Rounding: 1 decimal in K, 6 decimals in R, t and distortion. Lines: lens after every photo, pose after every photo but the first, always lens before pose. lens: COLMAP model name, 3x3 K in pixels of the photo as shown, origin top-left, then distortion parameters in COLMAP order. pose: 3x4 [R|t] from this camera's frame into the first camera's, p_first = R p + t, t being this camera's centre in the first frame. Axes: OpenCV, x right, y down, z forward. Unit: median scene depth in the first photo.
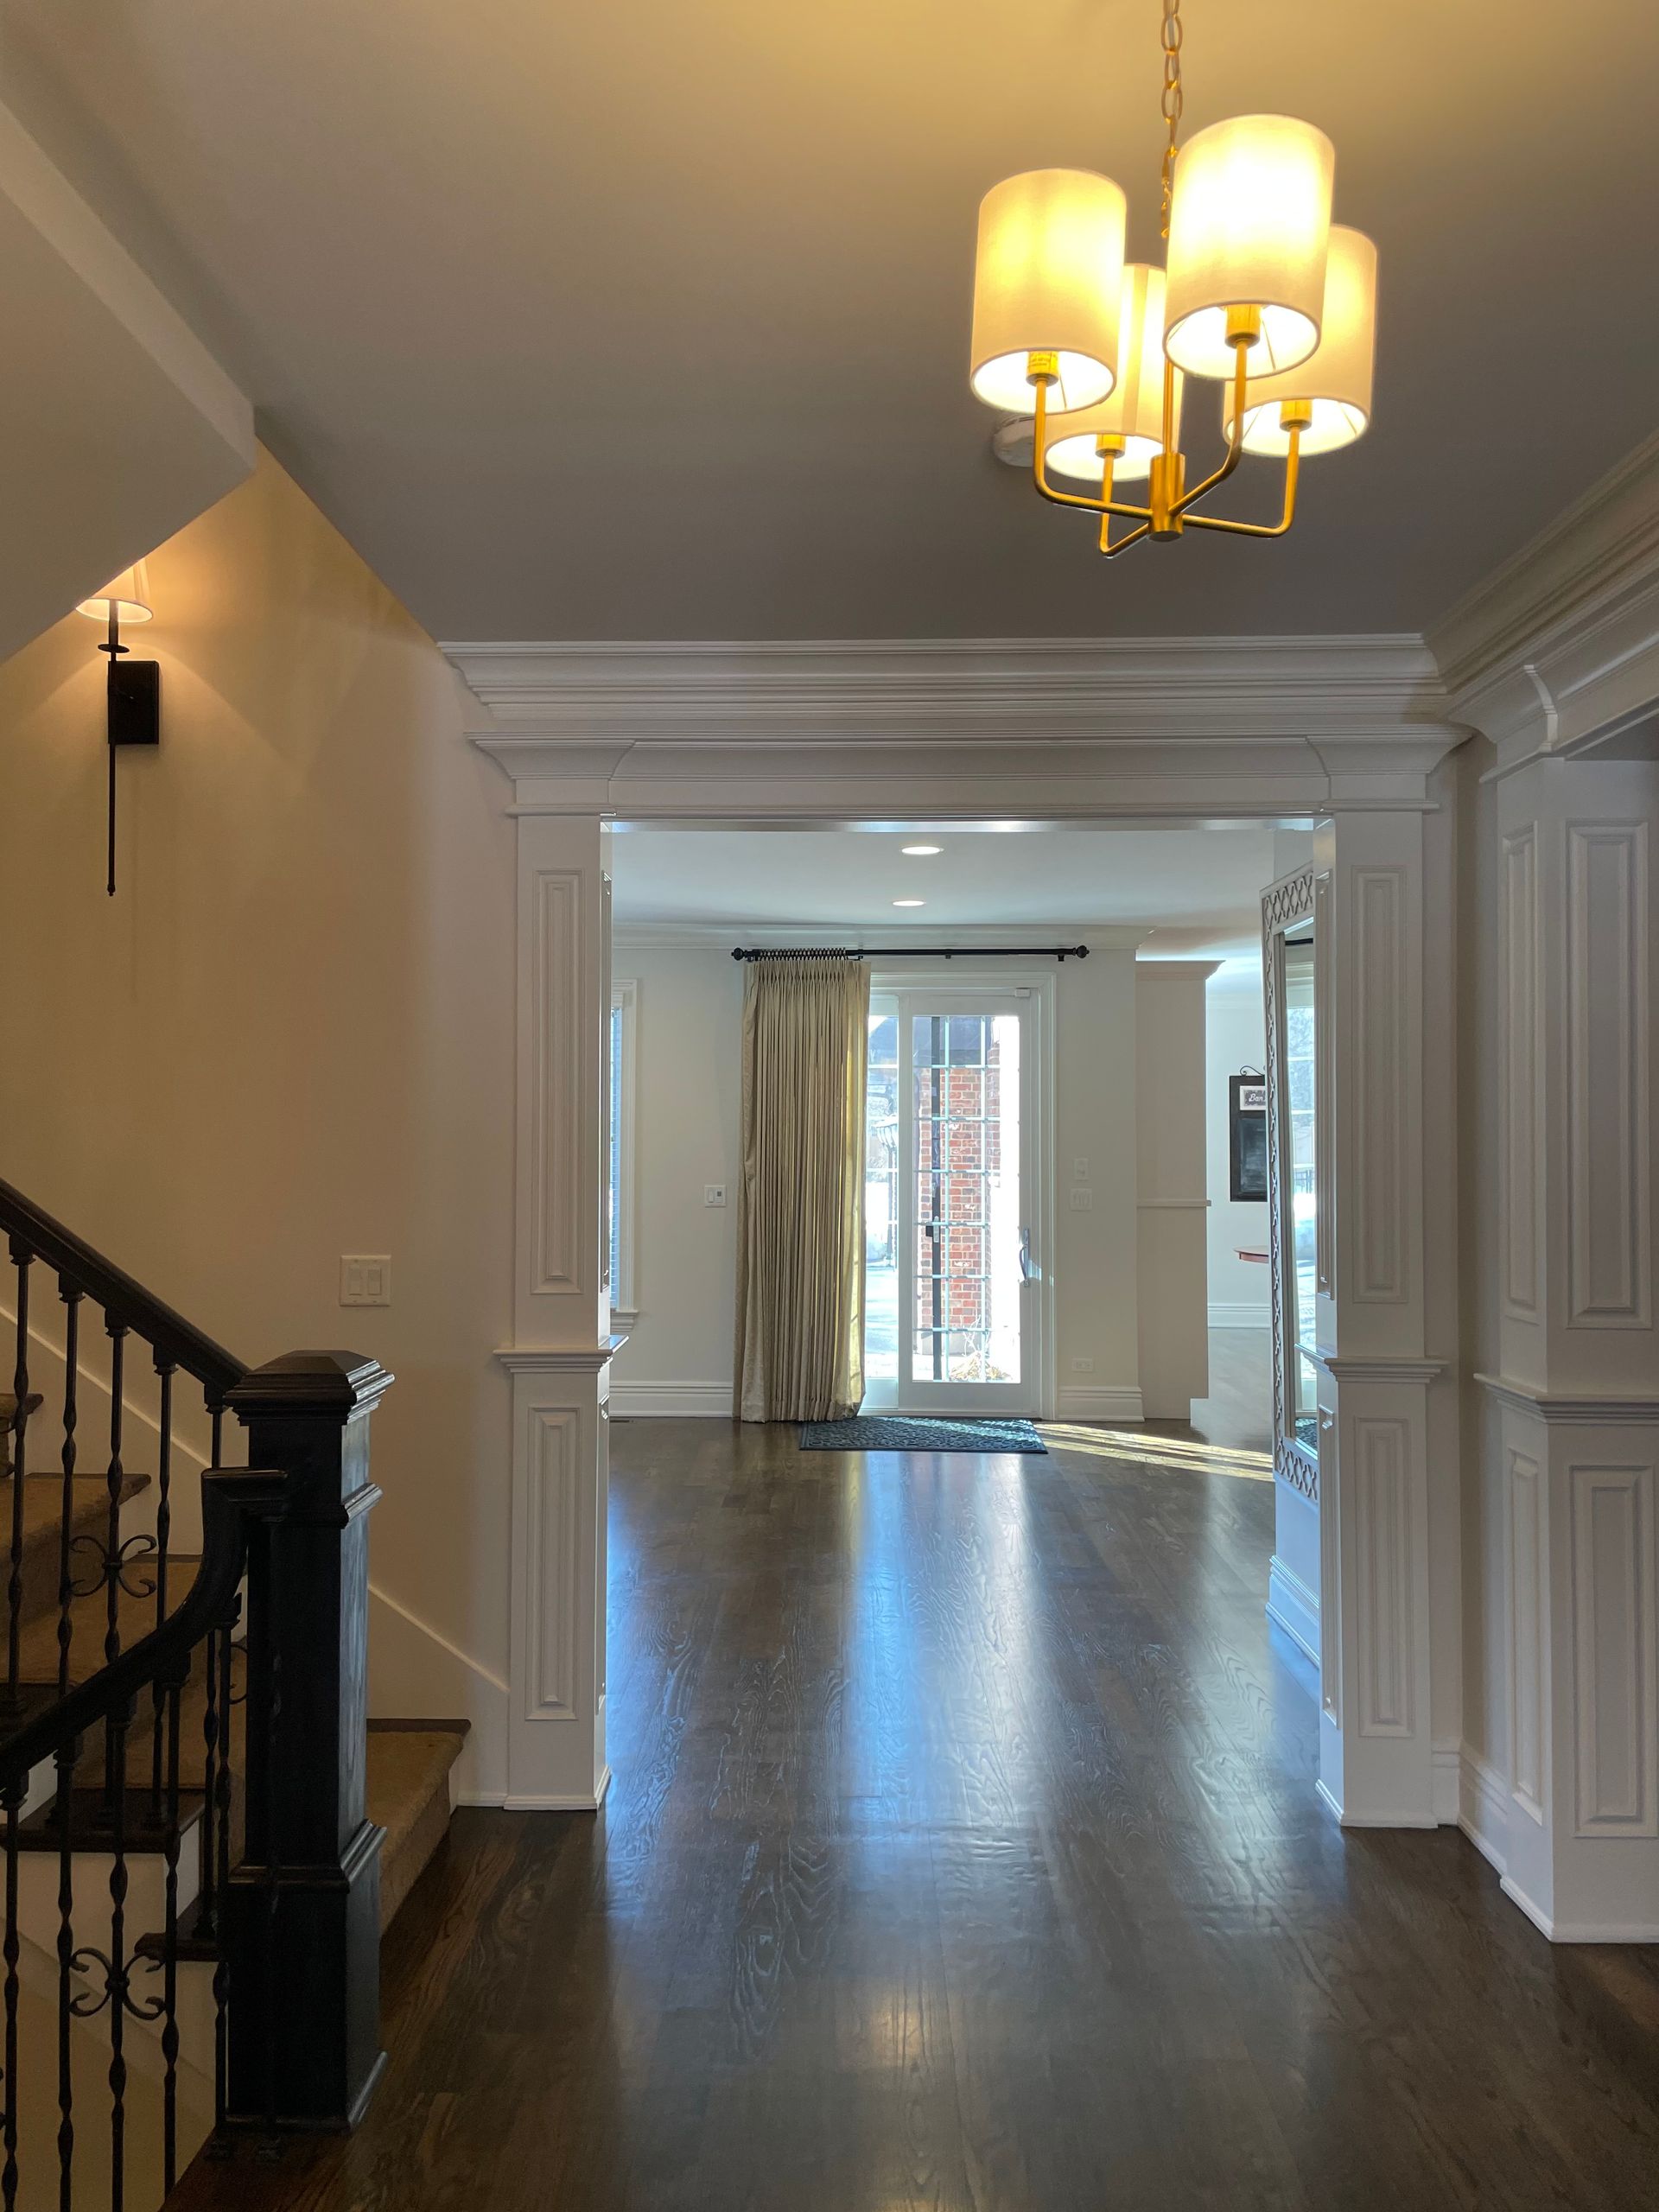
lens RADIAL K [[1696.4, 0, 817.1], [0, 1696.4, 1101.0], [0, 0, 1]] dist [0.075046, -0.106275]
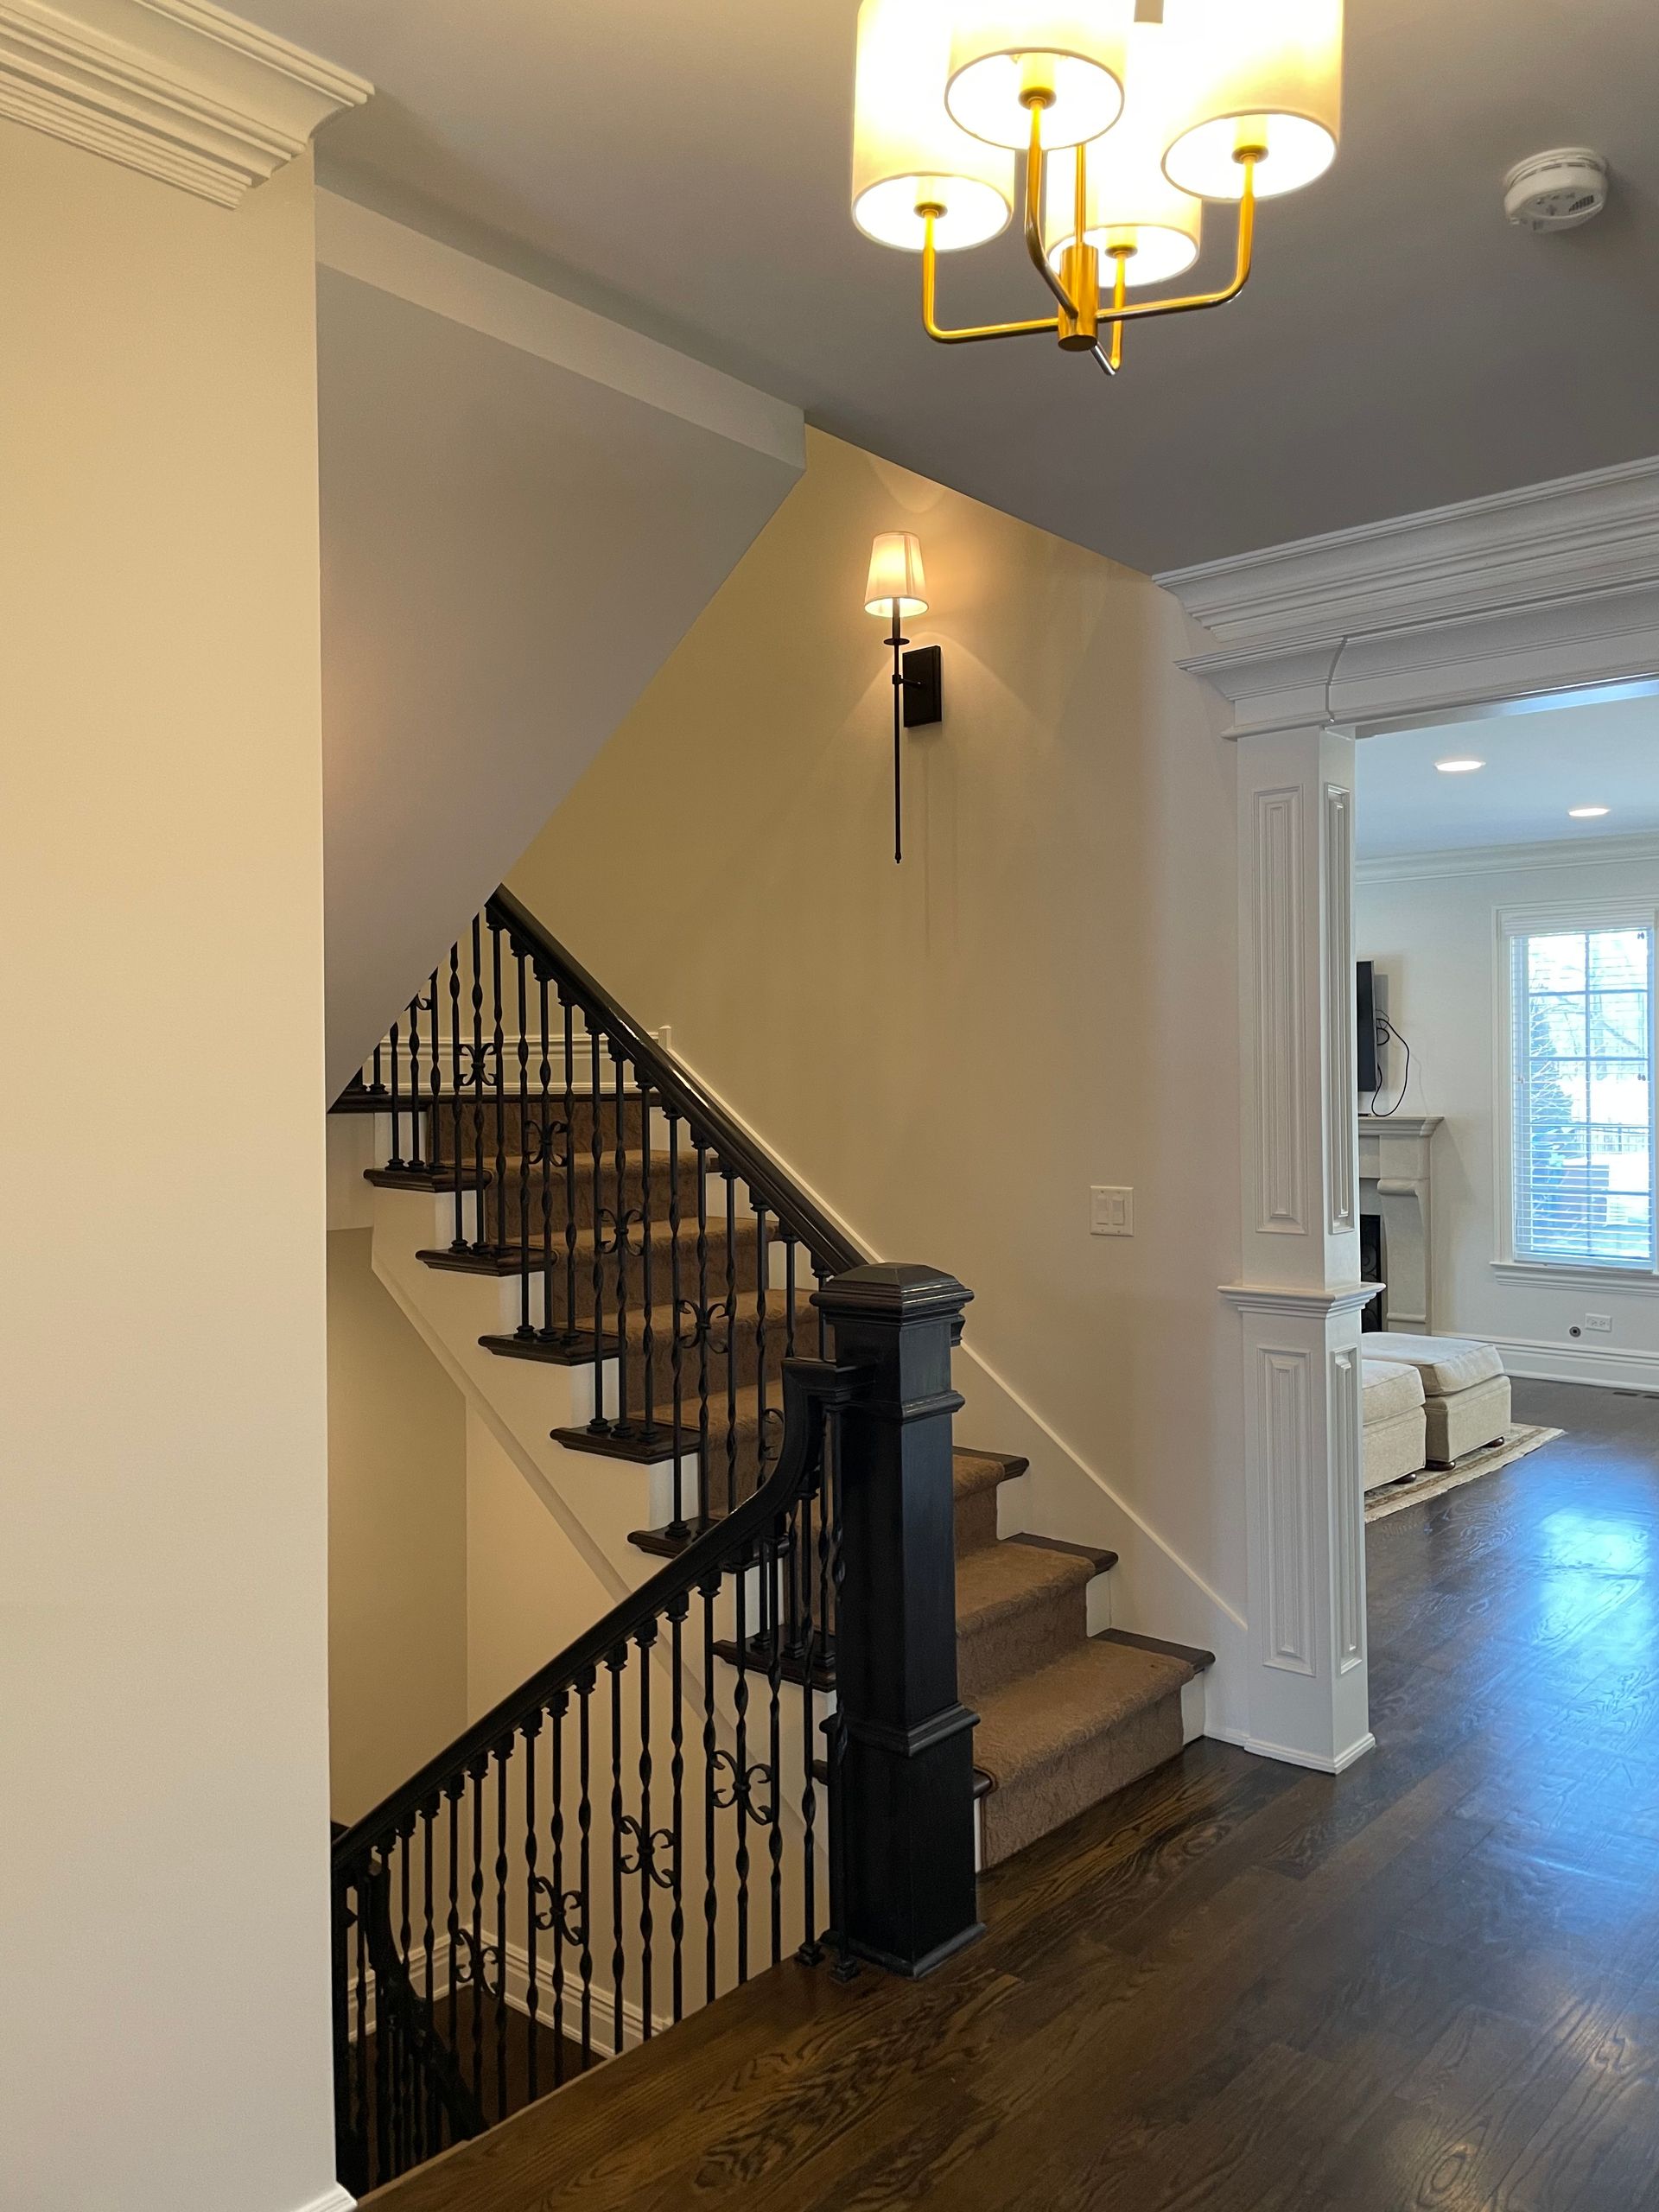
lens RADIAL K [[1696.4, 0, 818.5], [0, 1696.4, 1100.9], [0, 0, 1]] dist [0.075046, -0.106275]
pose [[0.771266, -0.005179, -0.636492, 0.259105], [0.024021, 0.999491, 0.020974, 0.012743], [0.636059, -0.031465, 0.770998, 0.094215]]
